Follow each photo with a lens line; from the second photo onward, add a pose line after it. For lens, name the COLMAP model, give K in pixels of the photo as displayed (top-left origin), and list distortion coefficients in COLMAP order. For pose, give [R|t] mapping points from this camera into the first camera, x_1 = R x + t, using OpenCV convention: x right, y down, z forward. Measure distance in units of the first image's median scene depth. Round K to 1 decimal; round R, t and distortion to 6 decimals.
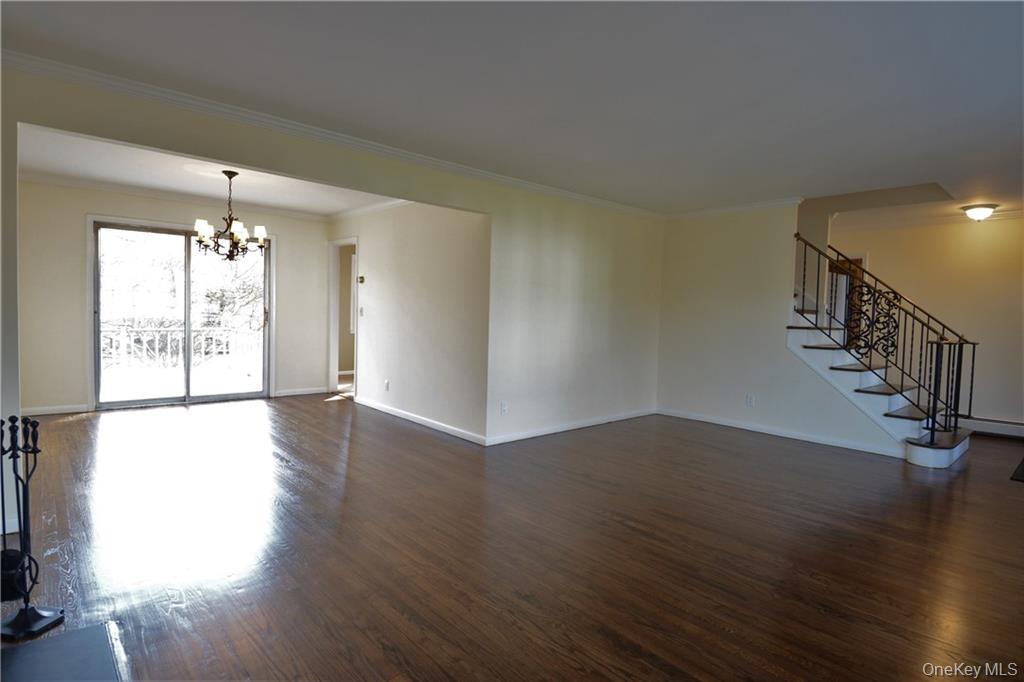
lens RADIAL K [[527.6, 0, 513.4], [0, 527.6, 333.8], [0, 0, 1]] dist [0.054799, -0.060213]
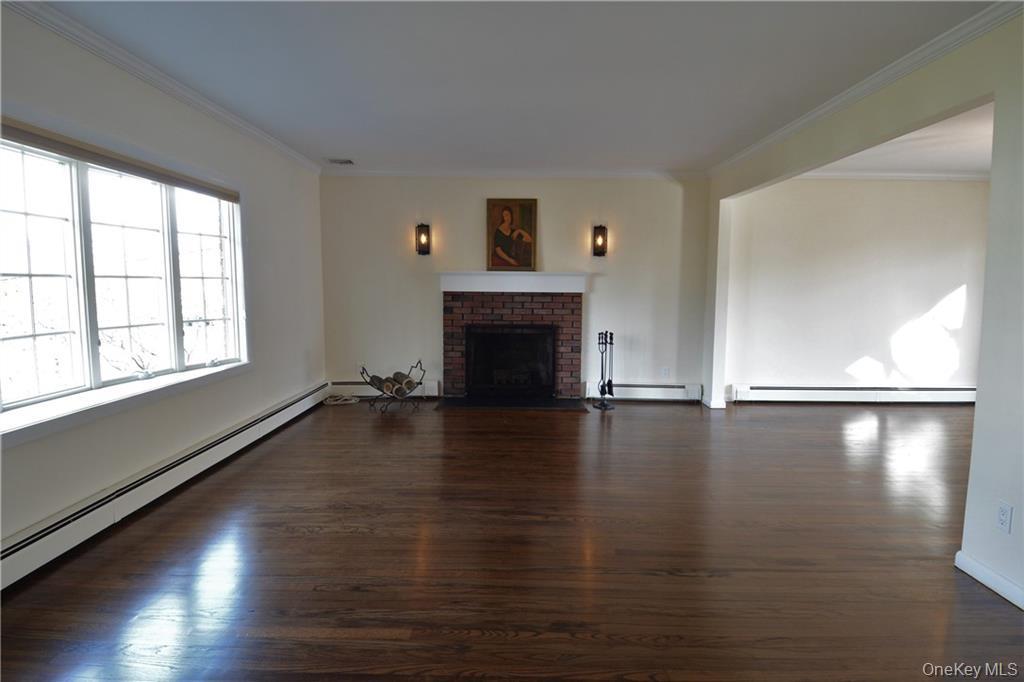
lens RADIAL K [[527.6, 0, 513.4], [0, 527.6, 333.8], [0, 0, 1]] dist [0.054799, -0.060213]
pose [[-0.669307, 0.034378, -0.742190, 0.527494], [-0.056668, 0.993657, 0.097129, -0.026300], [0.740821, 0.107067, -0.663114, 0.889936]]
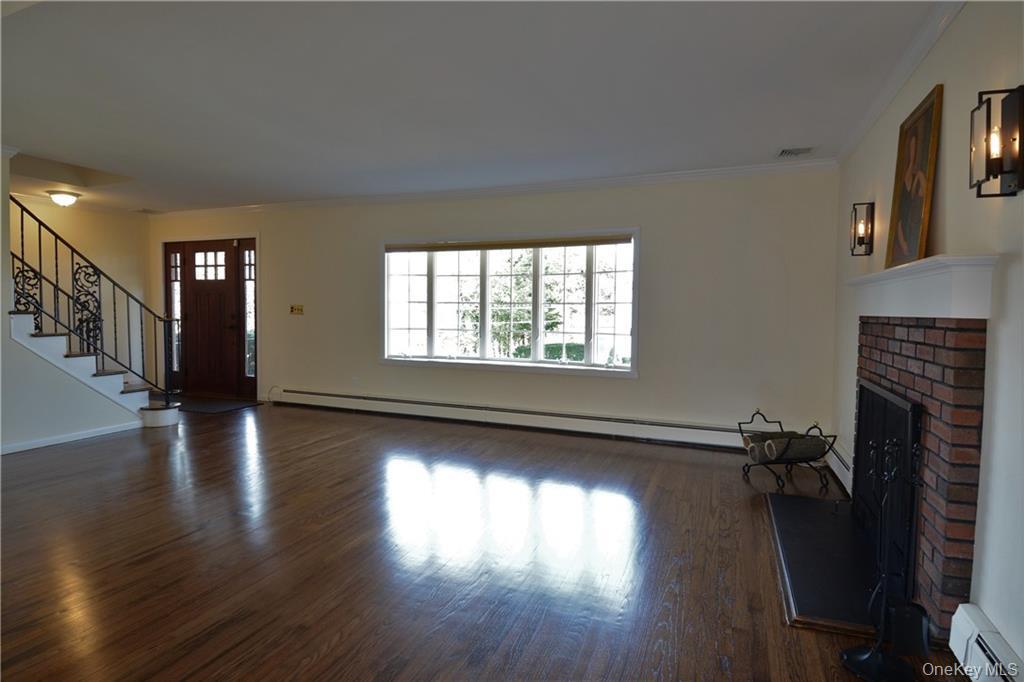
lens RADIAL K [[527.6, 0, 513.4], [0, 527.6, 333.8], [0, 0, 1]] dist [0.054799, -0.060213]
pose [[-0.449363, -0.070936, 0.890529, -0.511707], [0.015164, 0.996093, 0.086996, -0.037880], [-0.893221, 0.052597, -0.446531, 0.699086]]
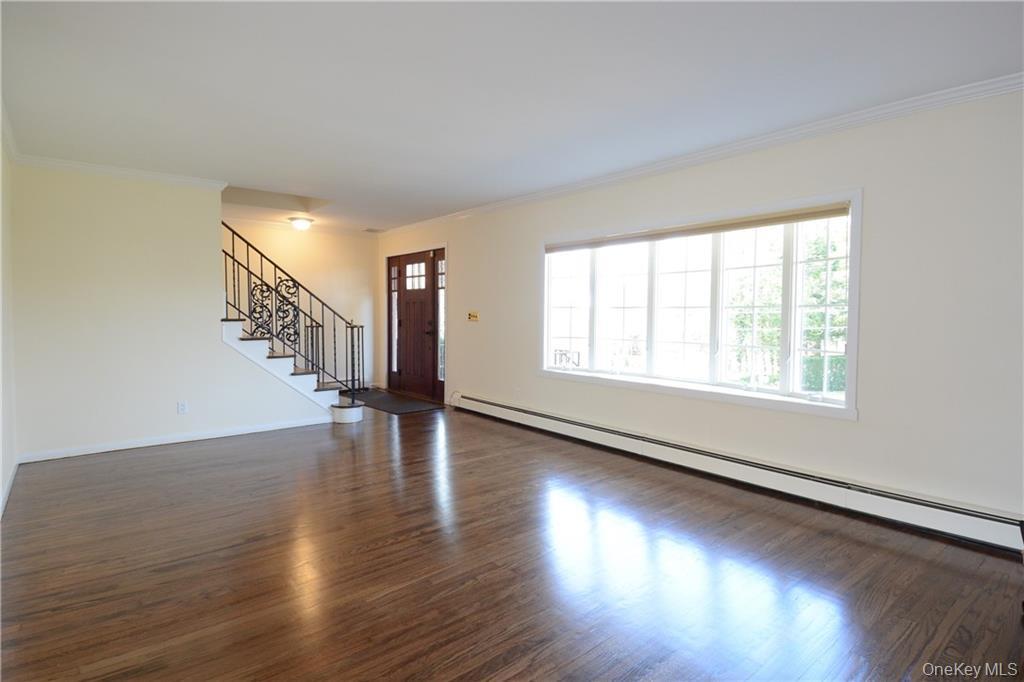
lens RADIAL K [[527.6, 0, 513.4], [0, 527.6, 333.8], [0, 0, 1]] dist [0.054799, -0.060213]
pose [[0.036303, -0.065564, 0.997188, -0.406979], [0.037681, 0.997226, 0.064195, -0.029195], [-0.998630, 0.035245, 0.038673, 0.461044]]
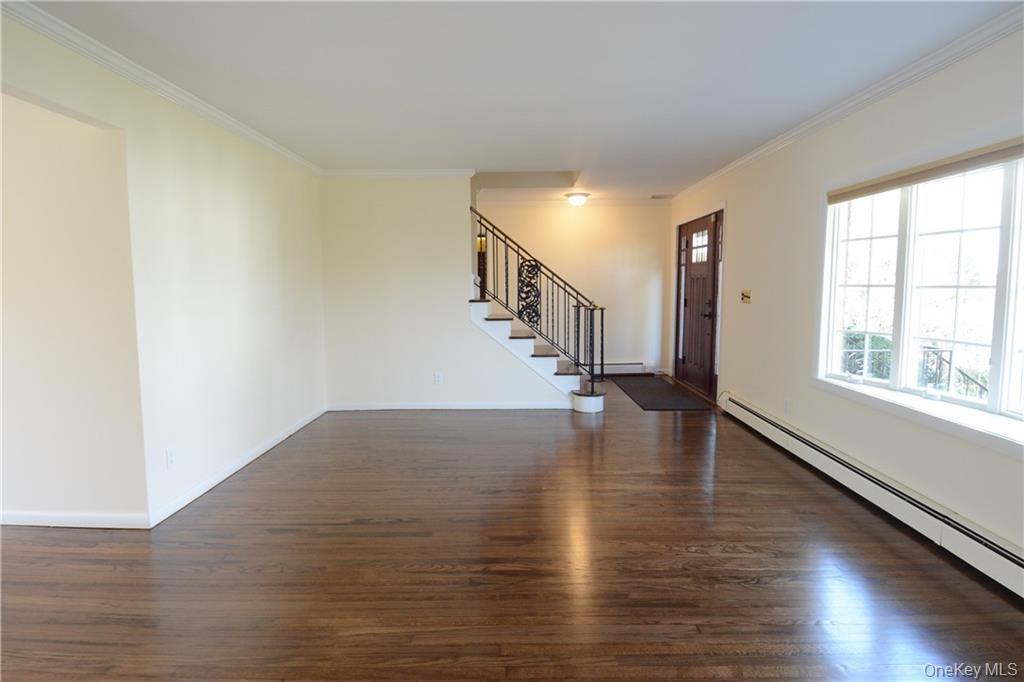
lens RADIAL K [[542.8, 0, 514.7], [0, 542.8, 334.7], [0, 0, 1]] dist [0.058774, -0.066522]
pose [[0.670889, -0.096887, 0.735201, -0.186946], [0.053000, 0.995157, 0.082780, -0.029753], [-0.739661, -0.016570, 0.672775, 0.255743]]
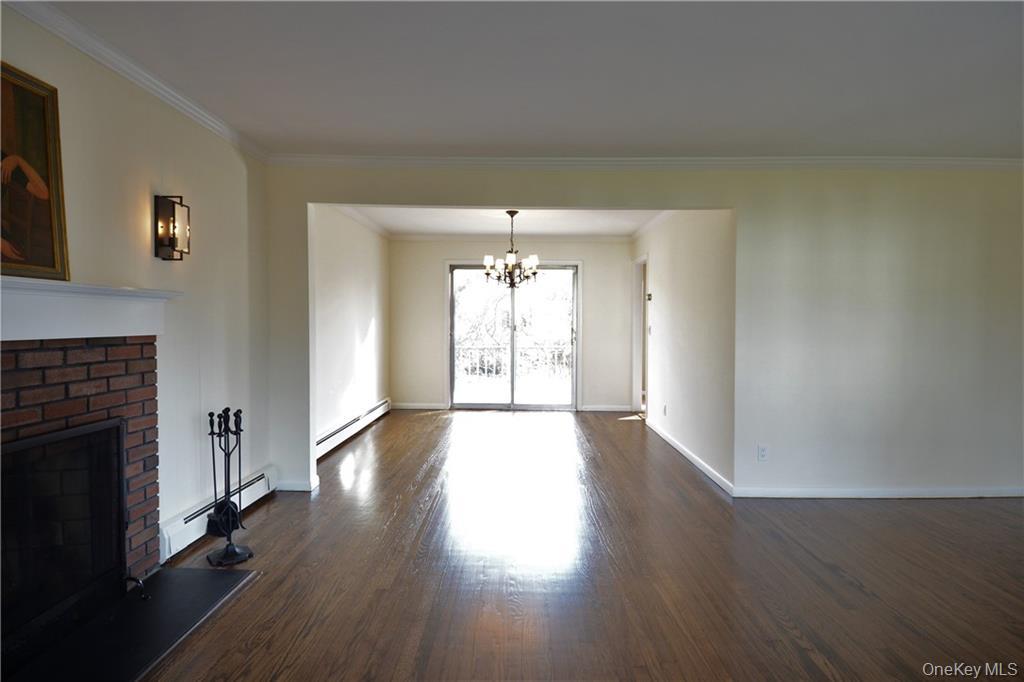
lens RADIAL K [[527.6, 0, 513.4], [0, 527.6, 333.8], [0, 0, 1]] dist [0.054799, -0.060213]
pose [[0.737135, -0.010080, -0.675670, 0.222872], [-0.012941, 0.999495, -0.029029, -0.005256], [0.675621, 0.030143, 0.736633, 0.156949]]
